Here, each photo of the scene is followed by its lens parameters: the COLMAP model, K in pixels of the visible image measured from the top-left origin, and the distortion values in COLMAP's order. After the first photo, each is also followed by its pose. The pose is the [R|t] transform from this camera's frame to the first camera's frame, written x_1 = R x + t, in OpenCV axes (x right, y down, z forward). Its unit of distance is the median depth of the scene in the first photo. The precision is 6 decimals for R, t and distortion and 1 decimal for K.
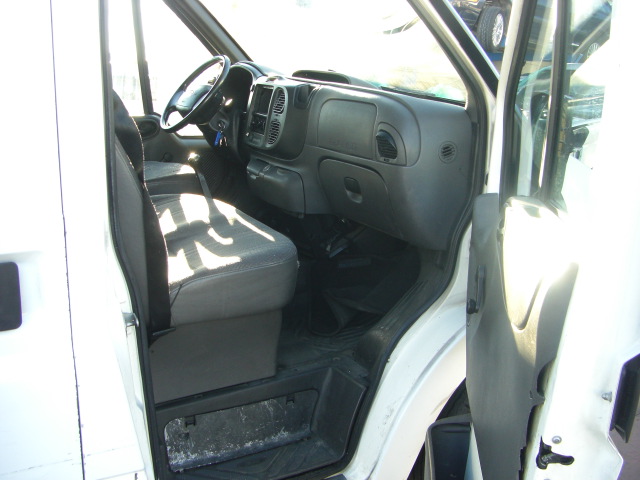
lens RADIAL K [[728.1, 0, 320.0], [0, 728.1, 240.0], [0, 0, 1]] dist [-0.186895, 0.138213]
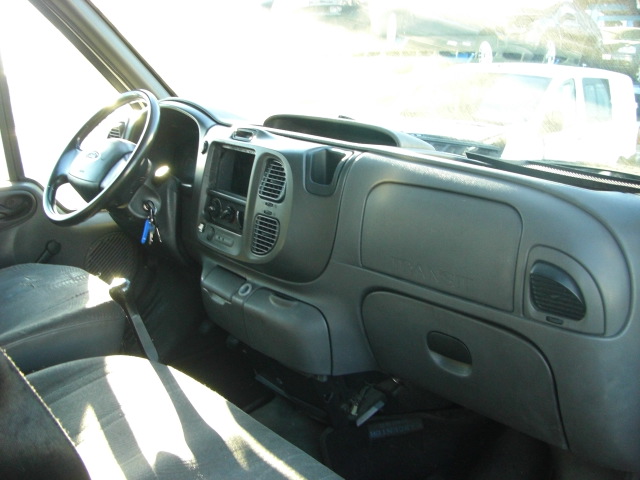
lens RADIAL K [[728.1, 0, 320.0], [0, 728.1, 240.0], [0, 0, 1]] dist [-0.186895, 0.138213]
pose [[0.979570, -0.064049, 0.190632, -0.123033], [0.063866, 0.997933, 0.007112, -0.138461], [-0.190693, 0.005208, 0.981636, 0.416307]]
